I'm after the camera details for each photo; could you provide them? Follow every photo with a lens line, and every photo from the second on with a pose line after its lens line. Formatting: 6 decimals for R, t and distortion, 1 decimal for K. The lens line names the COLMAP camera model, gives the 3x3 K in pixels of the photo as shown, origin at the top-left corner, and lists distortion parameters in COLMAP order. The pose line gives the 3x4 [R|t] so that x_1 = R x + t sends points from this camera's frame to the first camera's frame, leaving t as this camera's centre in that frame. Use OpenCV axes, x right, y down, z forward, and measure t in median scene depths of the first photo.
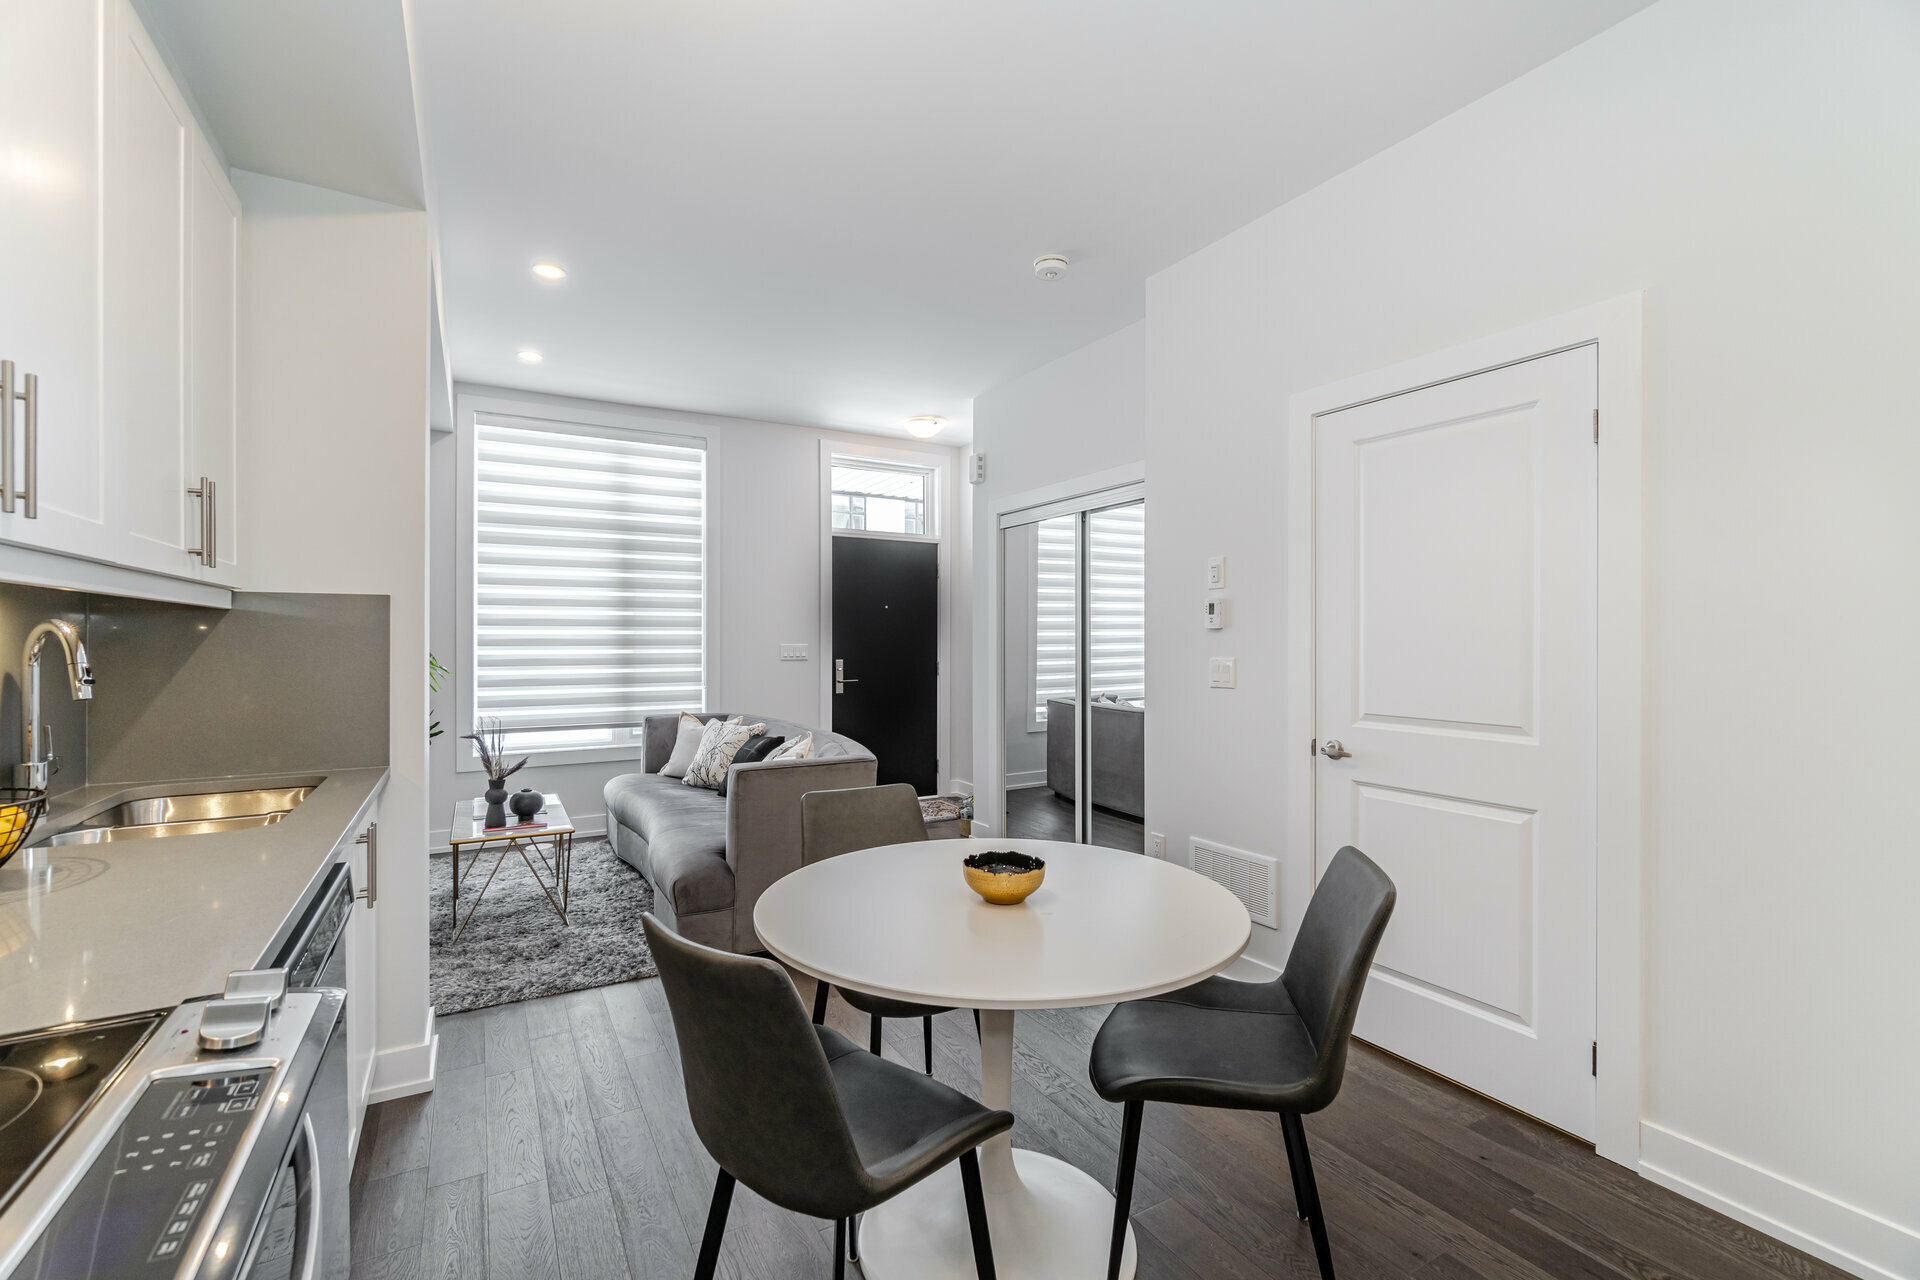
lens RADIAL K [[831.7, 0, 955.9], [0, 831.7, 640.4], [0, 0, 1]] dist [-0.004390, 0.000667]
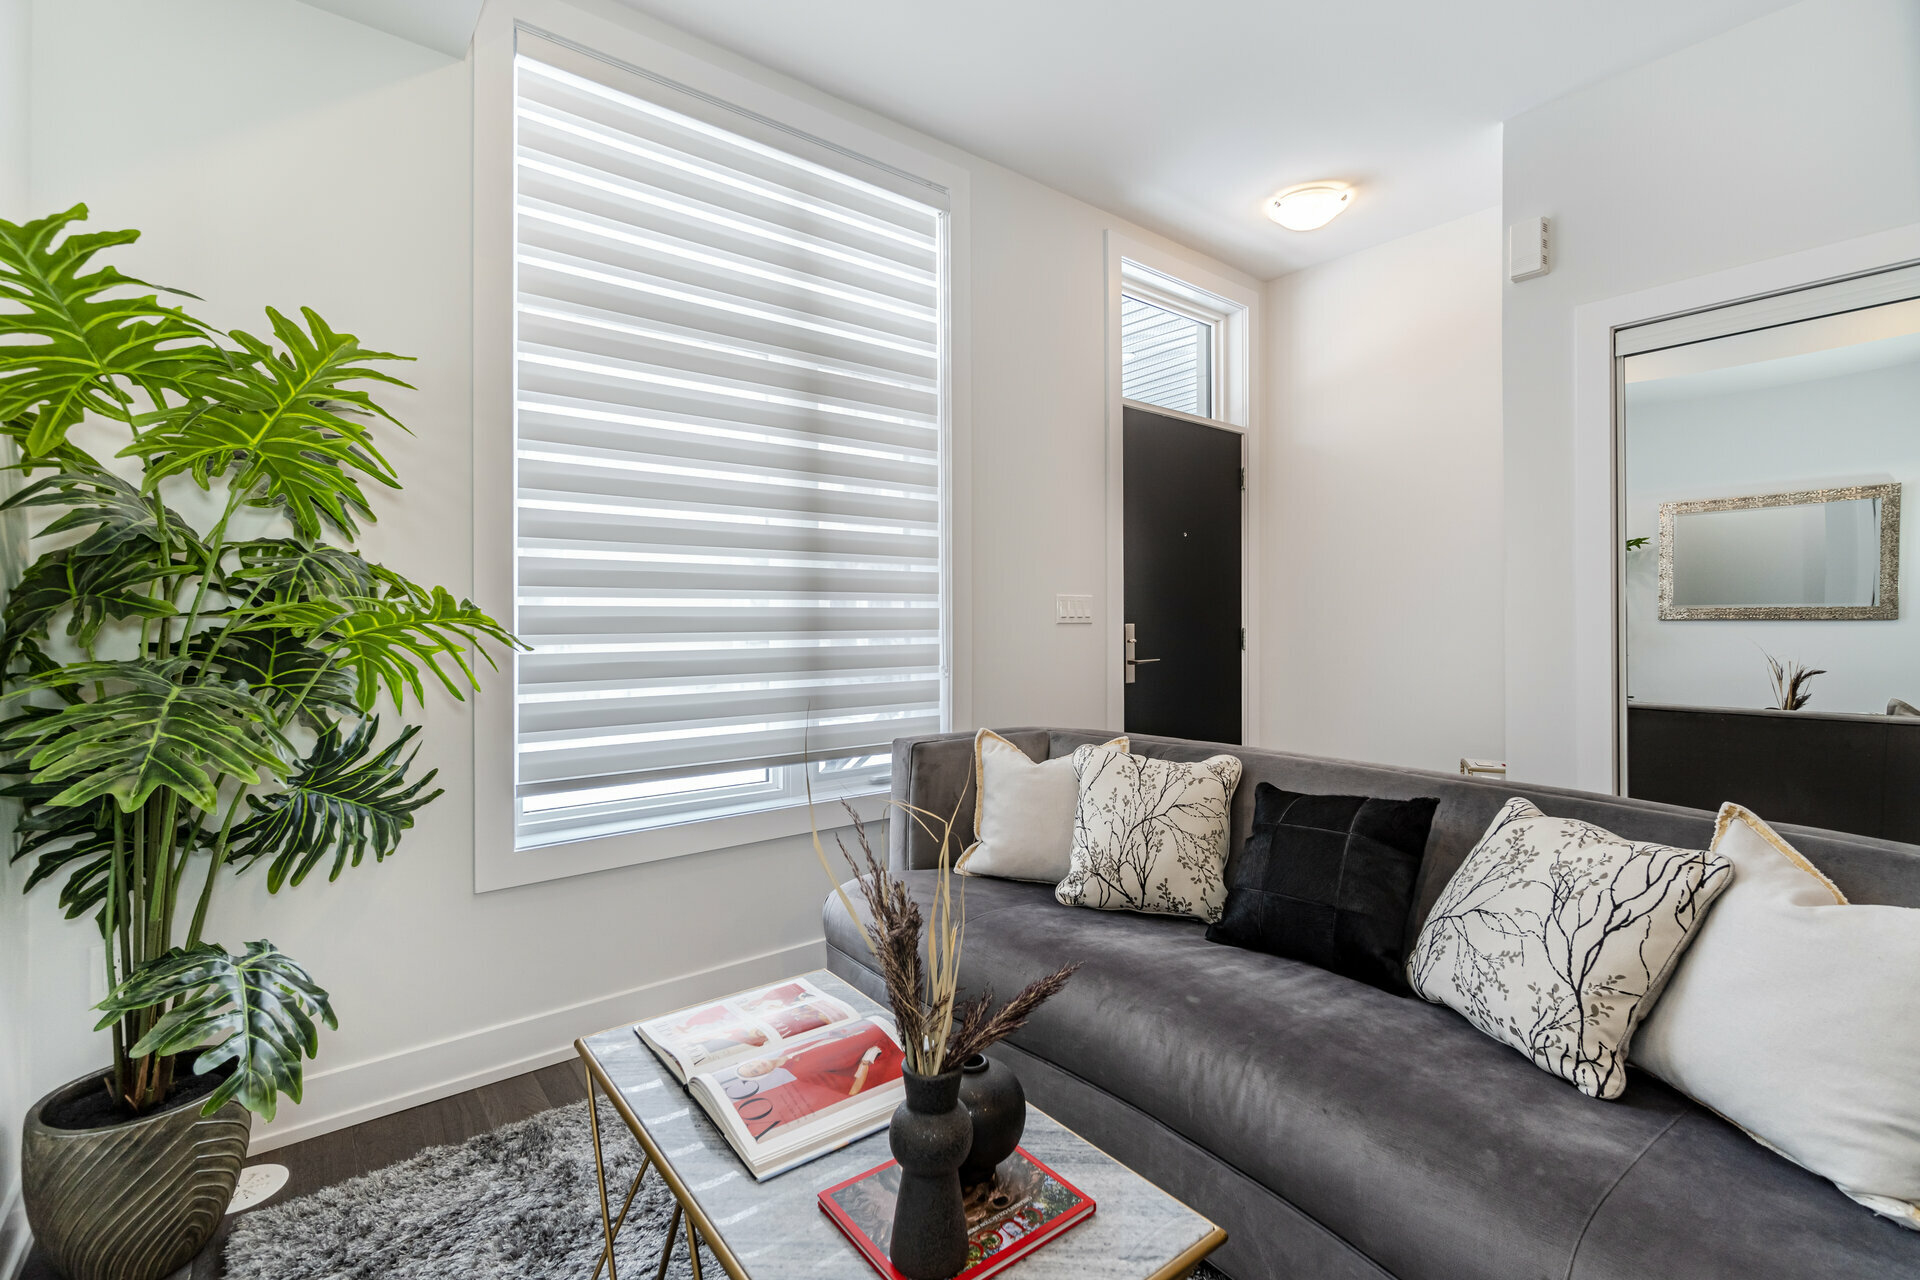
lens RADIAL K [[831.7, 0, 969.2], [0, 831.7, 640.9], [0, 0, 1]] dist [-0.004390, 0.000667]
pose [[0.987233, -0.009223, 0.159016, -0.371253], [0.005574, 0.999711, 0.023375, 0.023018], [-0.159185, -0.022190, 0.986999, 0.489003]]
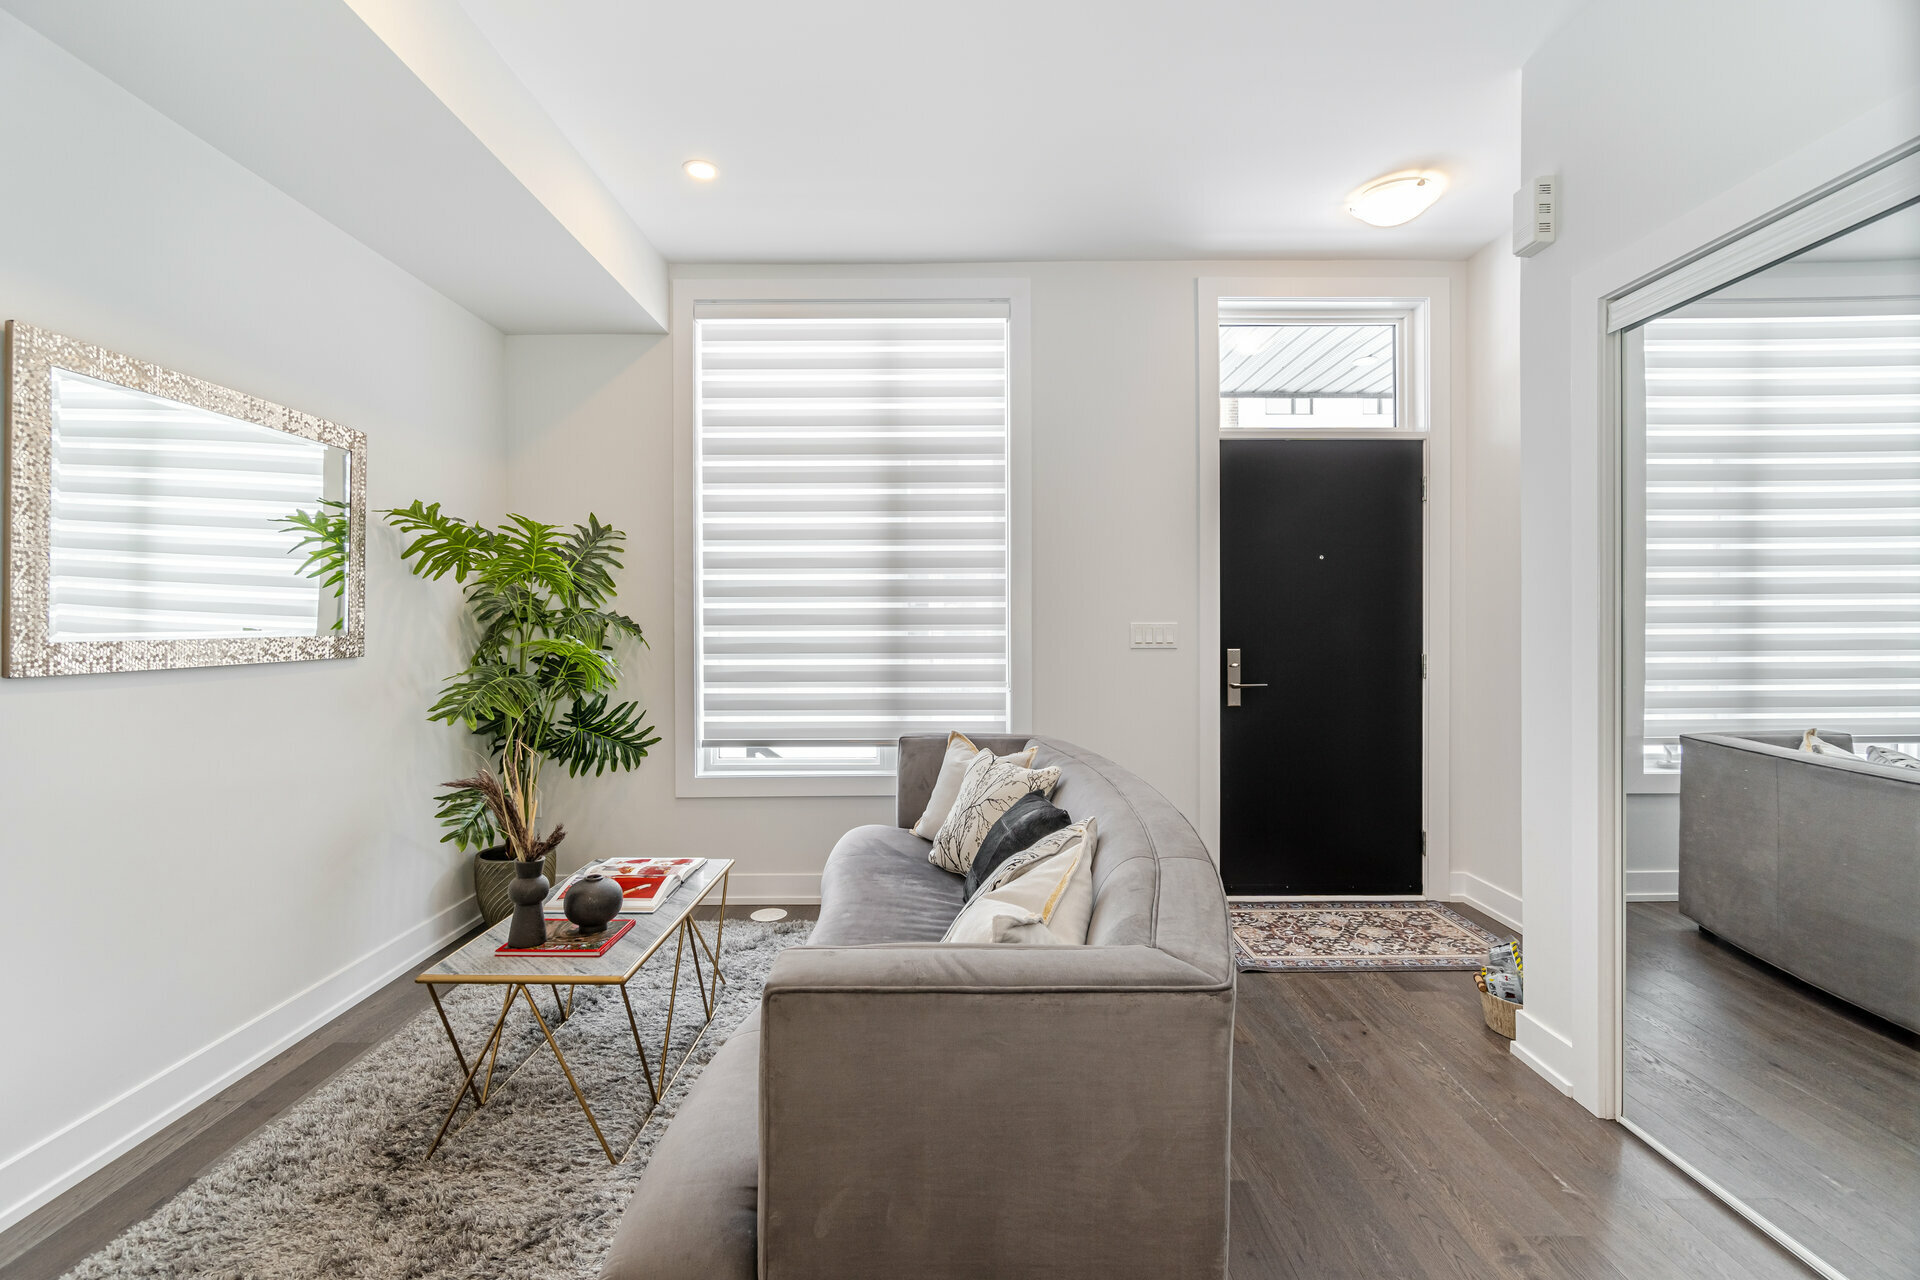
lens RADIAL K [[831.7, 0, 953.6], [0, 831.7, 631.9], [0, 0, 1]] dist [-0.004390, 0.000667]
pose [[0.866699, -0.000669, -0.498831, -0.020116], [0.003257, 0.999985, 0.004317, 0.008872], [0.498821, -0.005366, 0.866688, 0.425644]]
